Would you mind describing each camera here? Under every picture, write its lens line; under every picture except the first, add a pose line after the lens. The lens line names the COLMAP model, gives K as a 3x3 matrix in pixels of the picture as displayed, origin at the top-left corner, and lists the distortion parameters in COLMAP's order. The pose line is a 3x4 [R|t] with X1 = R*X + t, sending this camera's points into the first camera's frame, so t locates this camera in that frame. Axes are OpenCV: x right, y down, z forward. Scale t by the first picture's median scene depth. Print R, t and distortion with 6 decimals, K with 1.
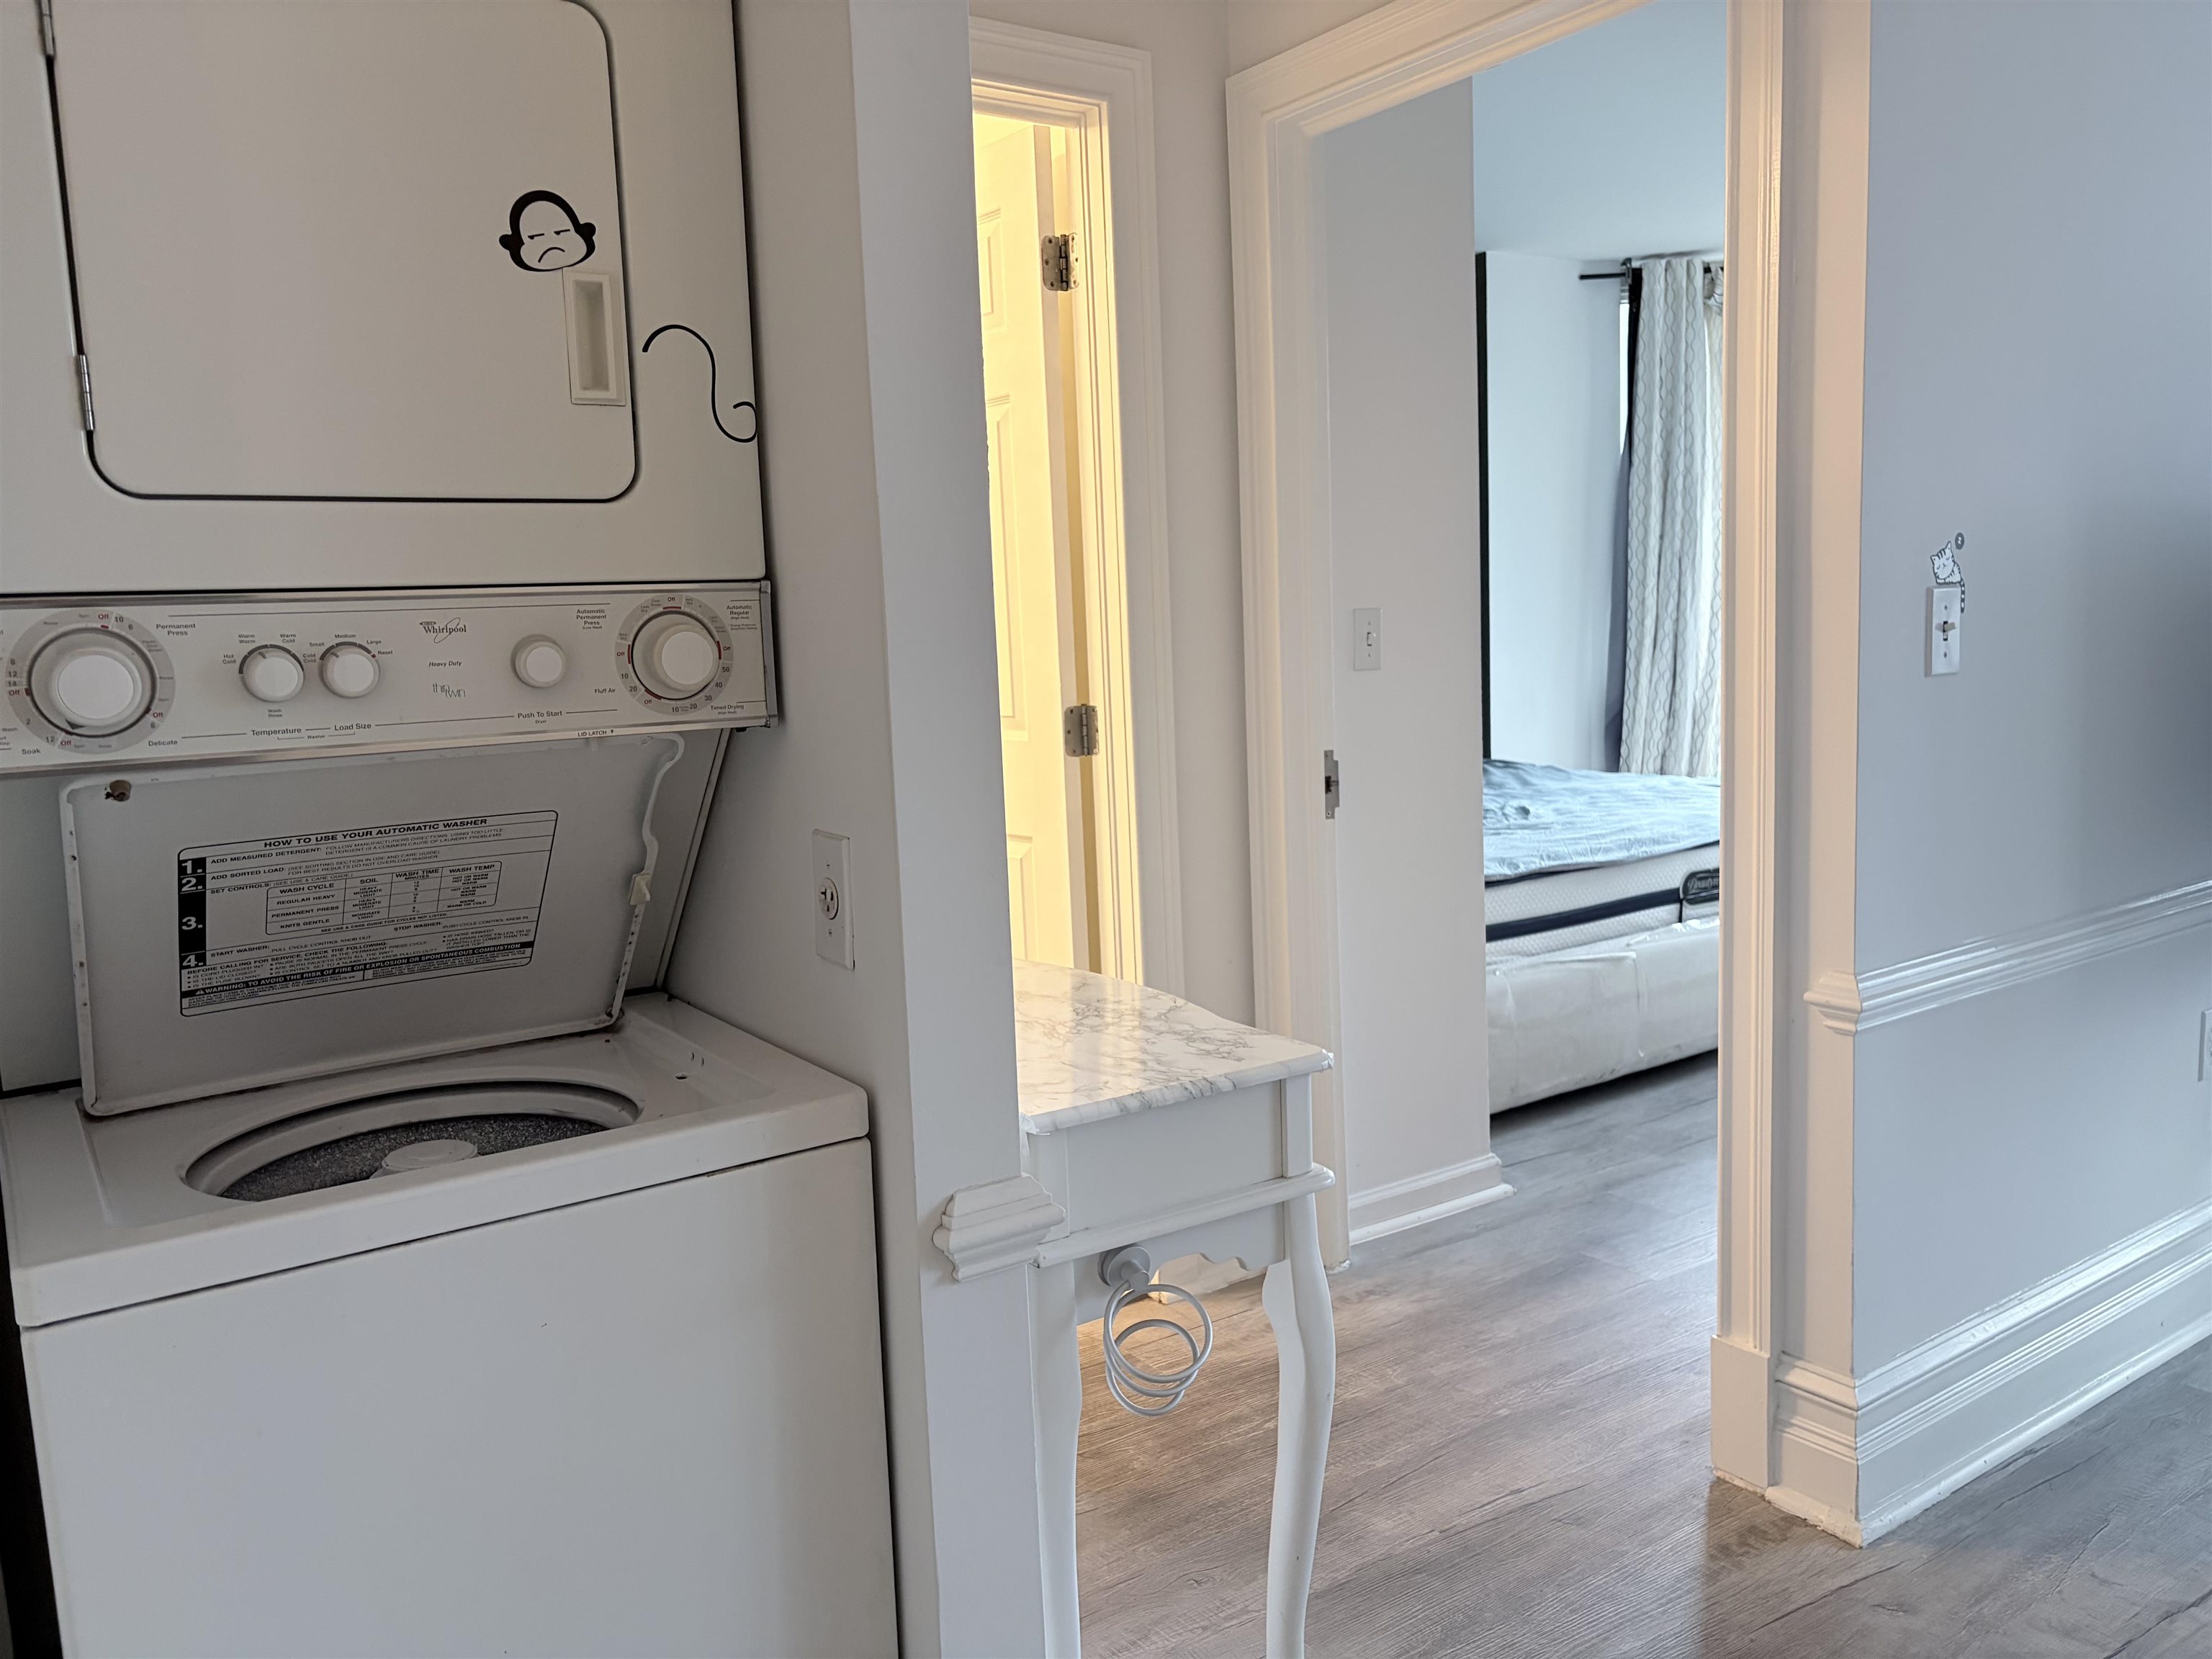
lens RADIAL K [[1664.9, 0, 1098.7], [0, 1664.9, 822.1], [0, 0, 1]] dist [0.011753, -0.006455]
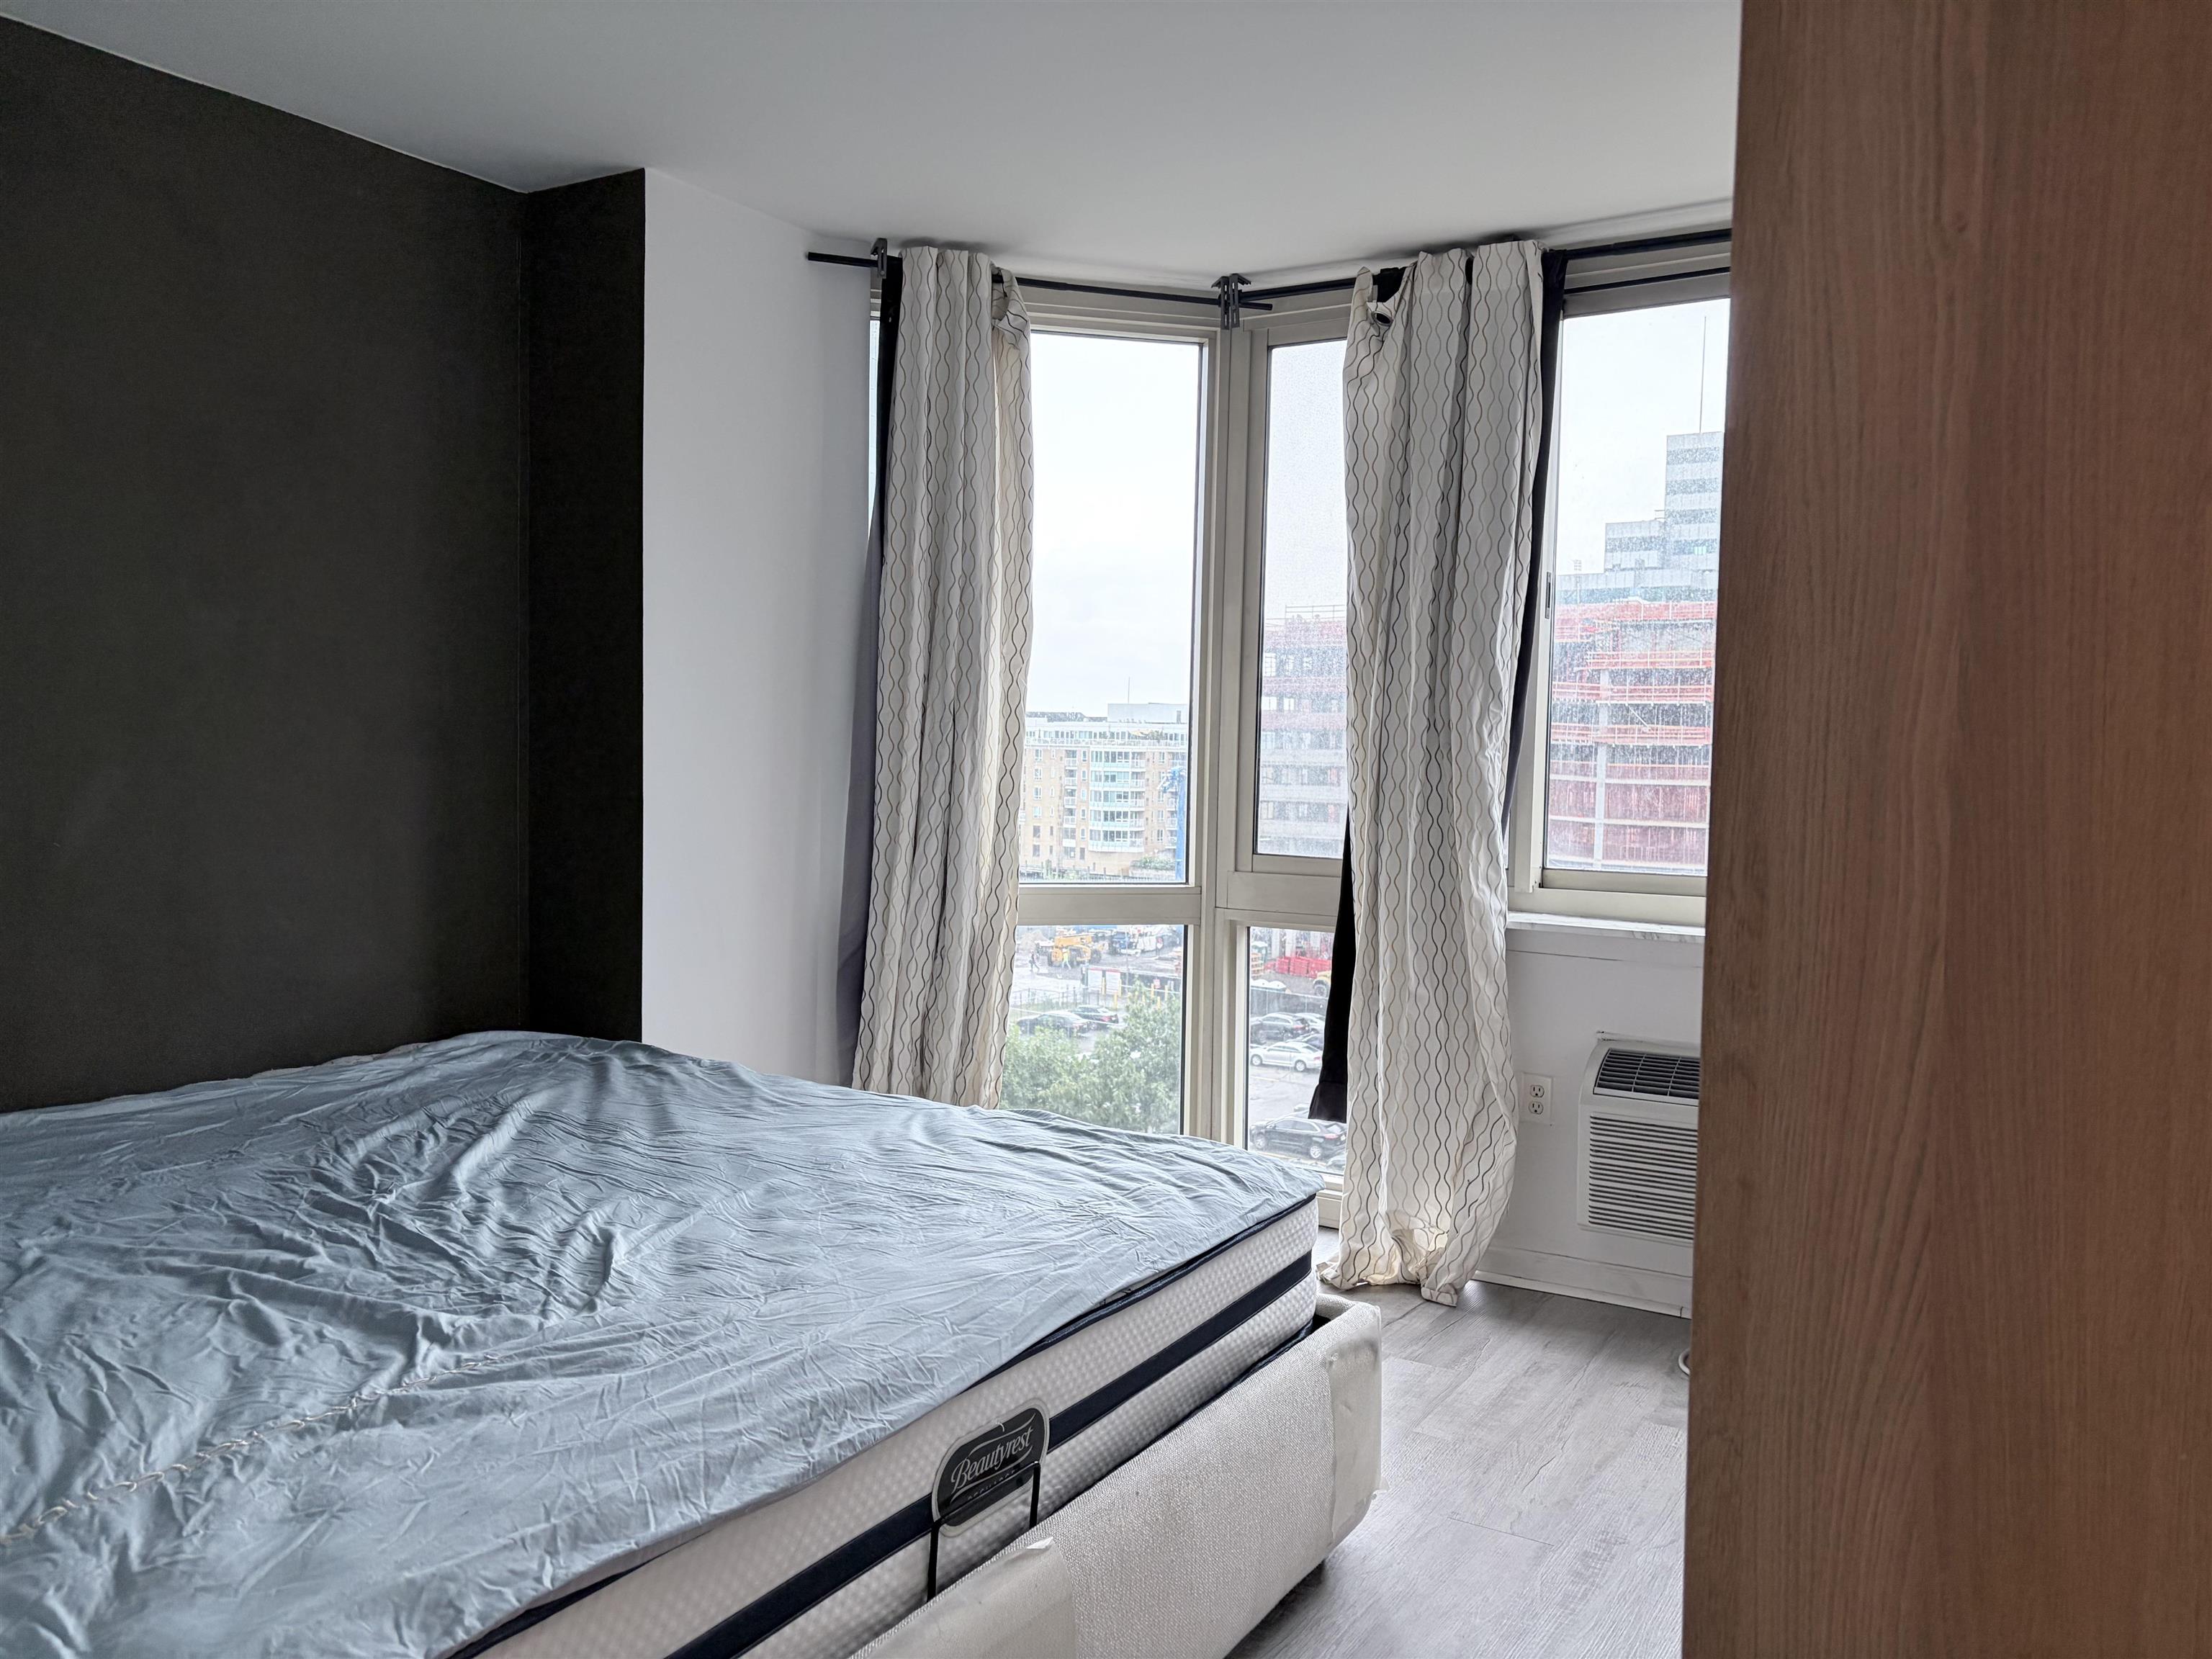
lens RADIAL K [[1664.9, 0, 1104.1], [0, 1664.9, 830.3], [0, 0, 1]] dist [0.011753, -0.006455]
pose [[0.912453, 0.036850, 0.407520, 0.142368], [-0.006054, 0.997043, -0.076602, -0.064564], [-0.409138, 0.067429, 0.909978, 0.397667]]
